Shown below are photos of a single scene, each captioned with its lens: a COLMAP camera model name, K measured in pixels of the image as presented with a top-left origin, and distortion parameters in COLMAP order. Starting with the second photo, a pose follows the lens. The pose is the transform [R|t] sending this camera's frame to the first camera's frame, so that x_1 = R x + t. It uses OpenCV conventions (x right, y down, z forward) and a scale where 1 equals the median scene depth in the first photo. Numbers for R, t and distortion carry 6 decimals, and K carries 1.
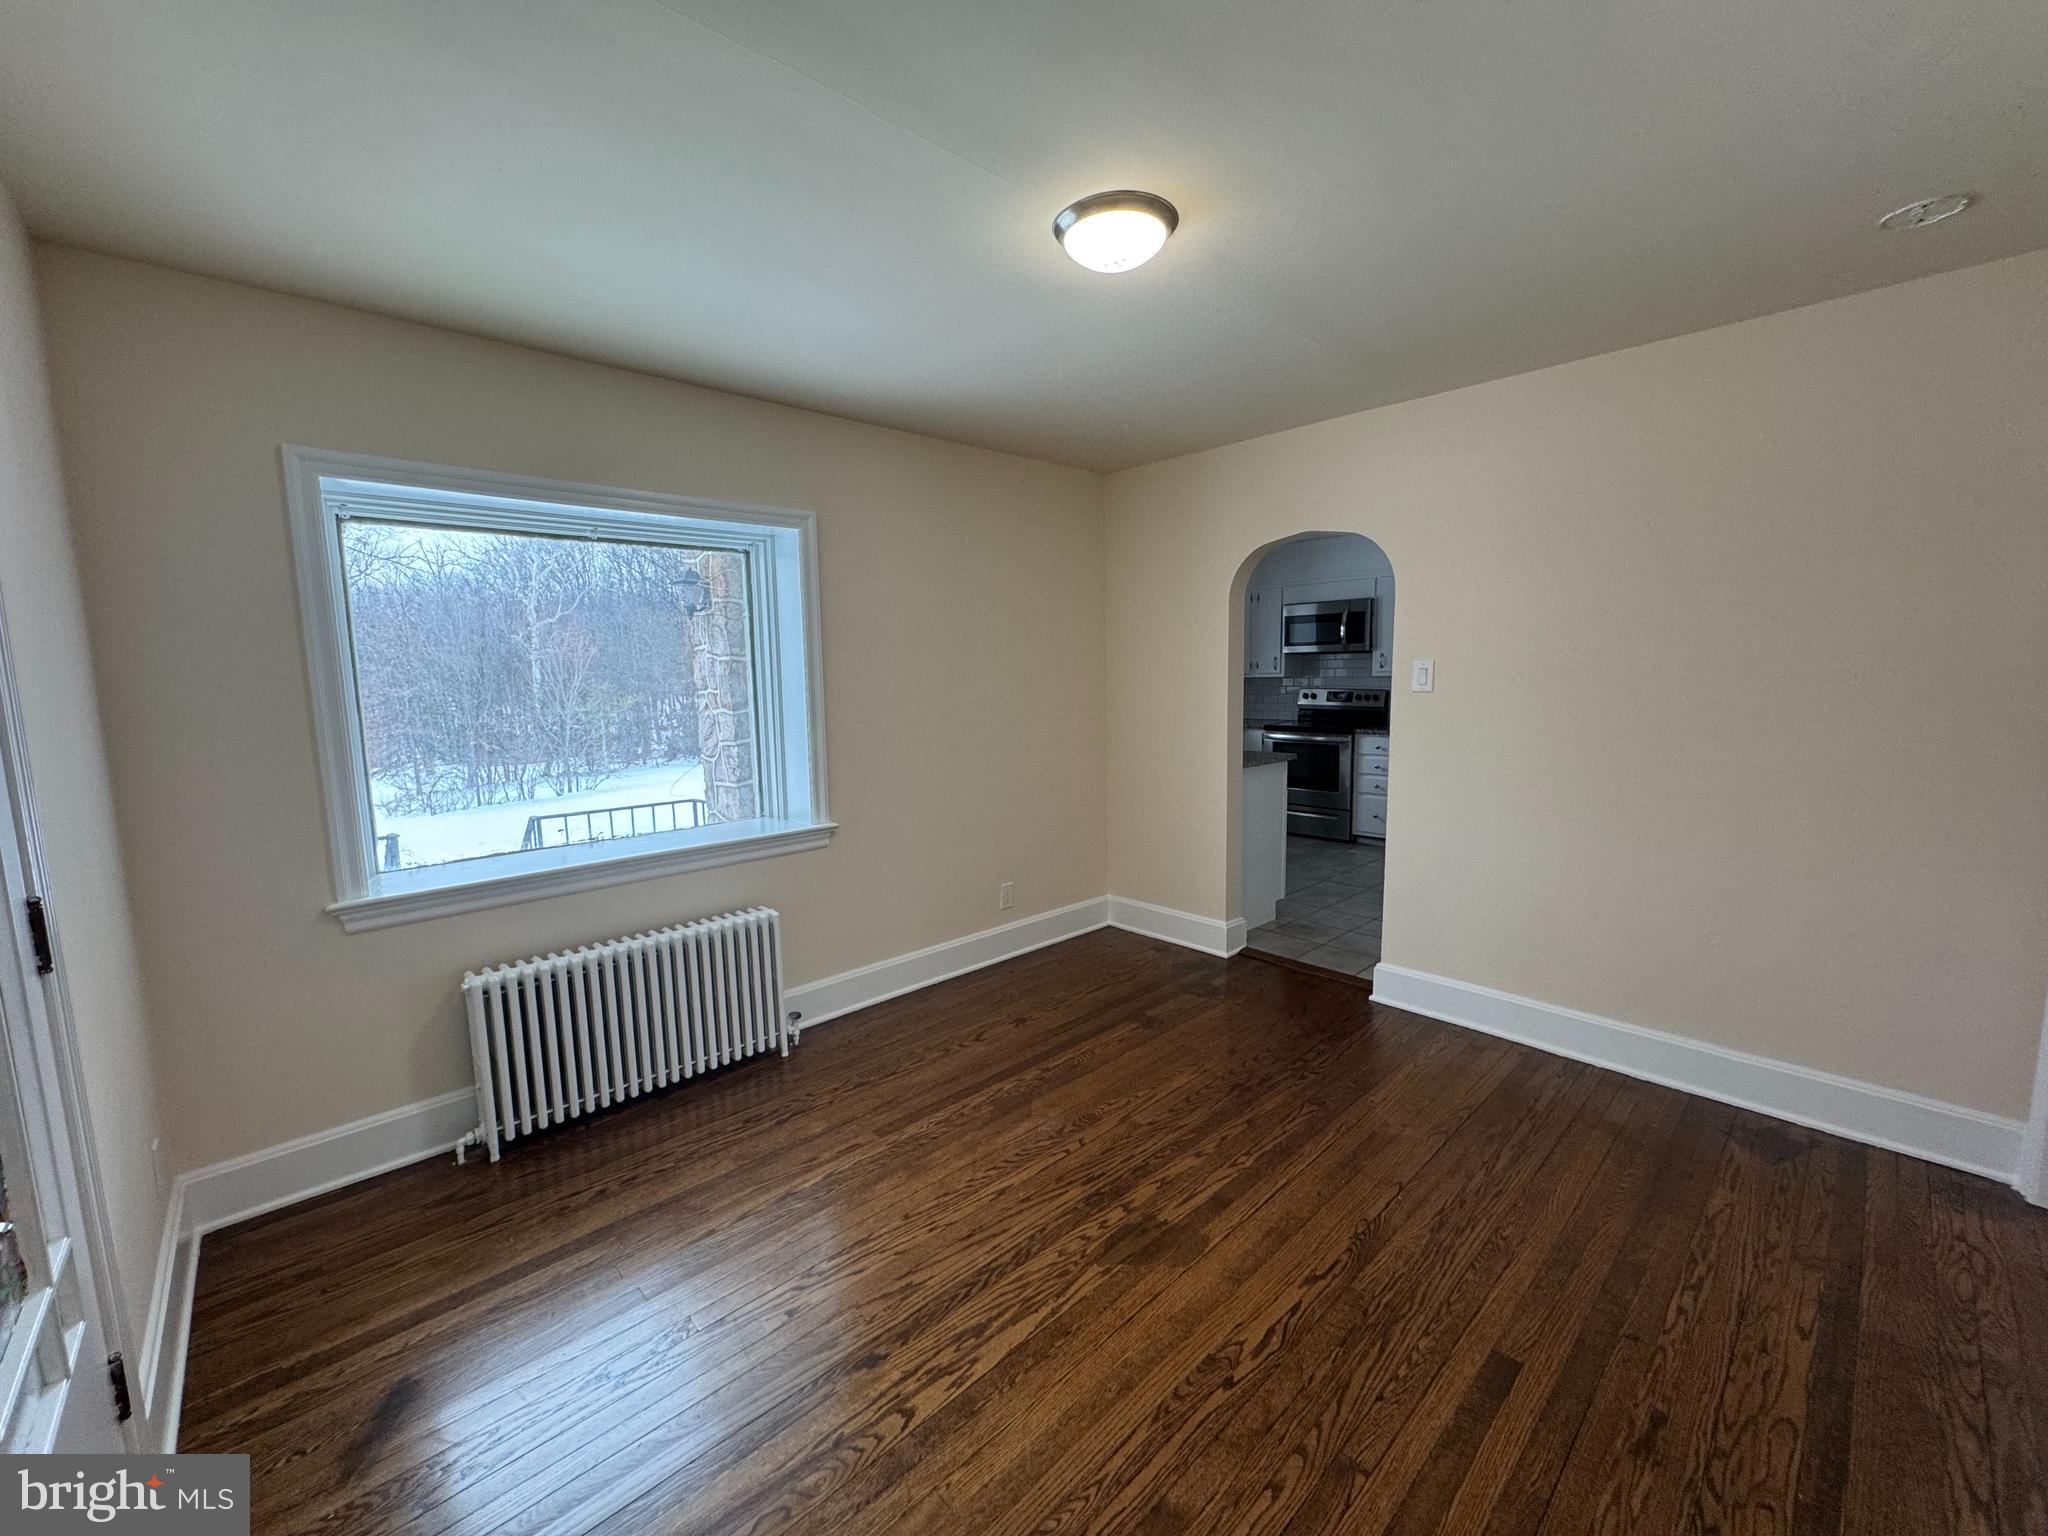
lens RADIAL K [[814.6, 0, 1027.9], [0, 814.6, 761.9], [0, 0, 1]] dist [0.005771, -0.000791]
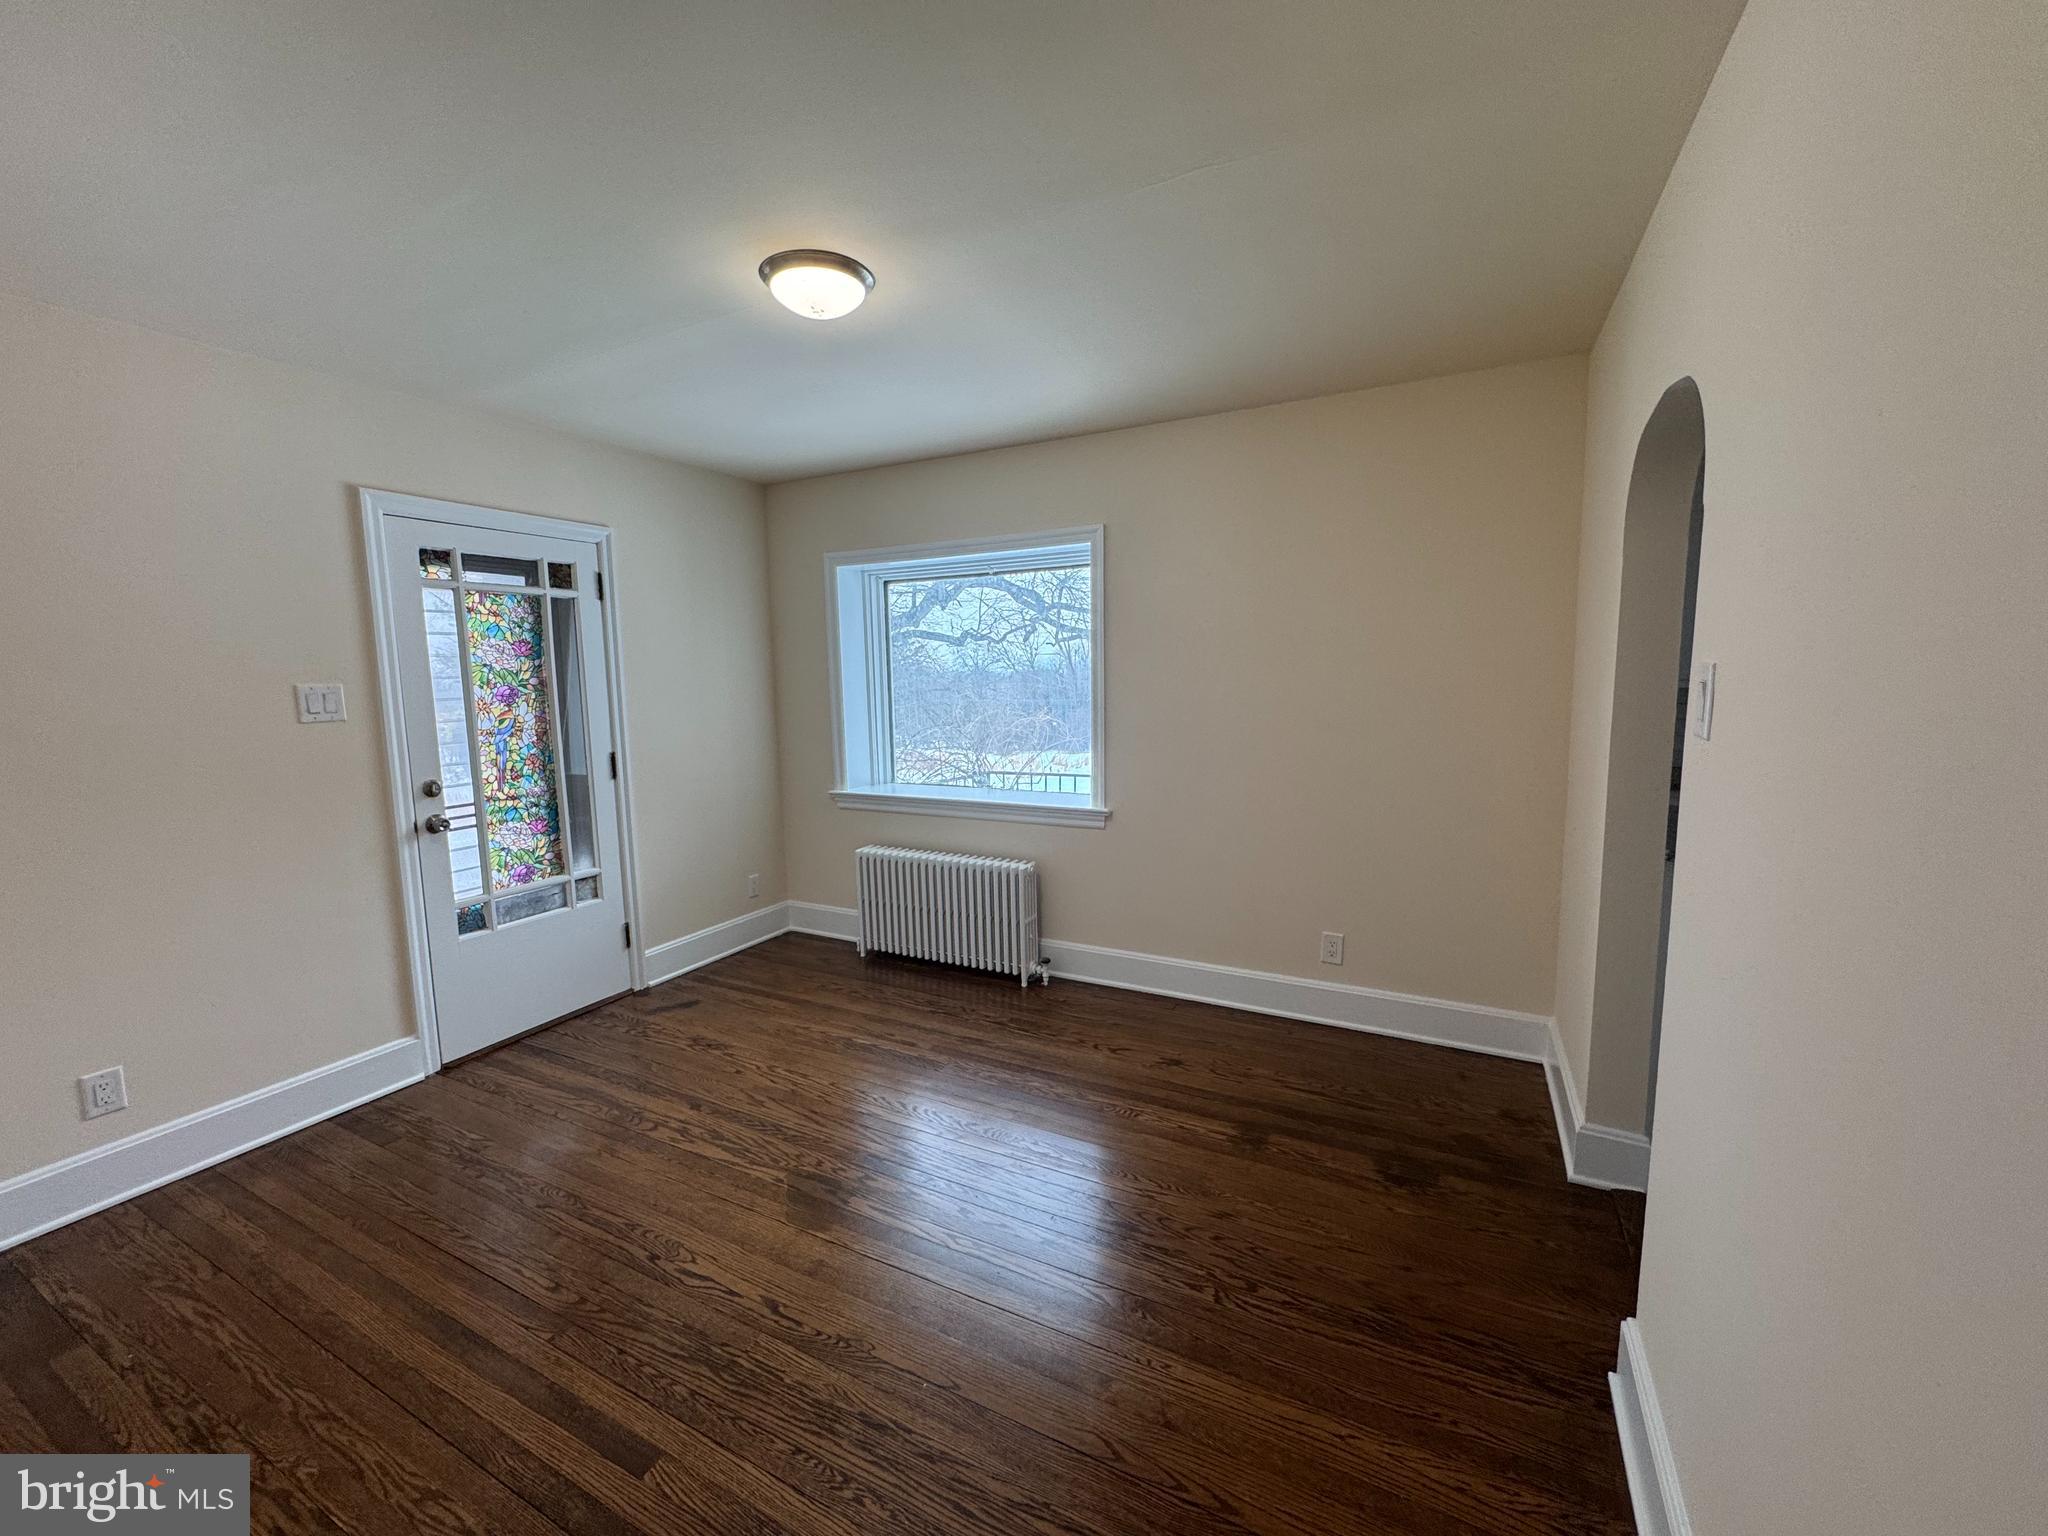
lens RADIAL K [[814.6, 0, 1016.8], [0, 814.6, 774.4], [0, 0, 1]] dist [0.005771, -0.000791]
pose [[0.324095, 0.131485, -0.936843, 1.202123], [-0.093429, 0.989902, 0.106610, -0.121102], [0.941400, 0.052976, 0.333107, 0.861175]]
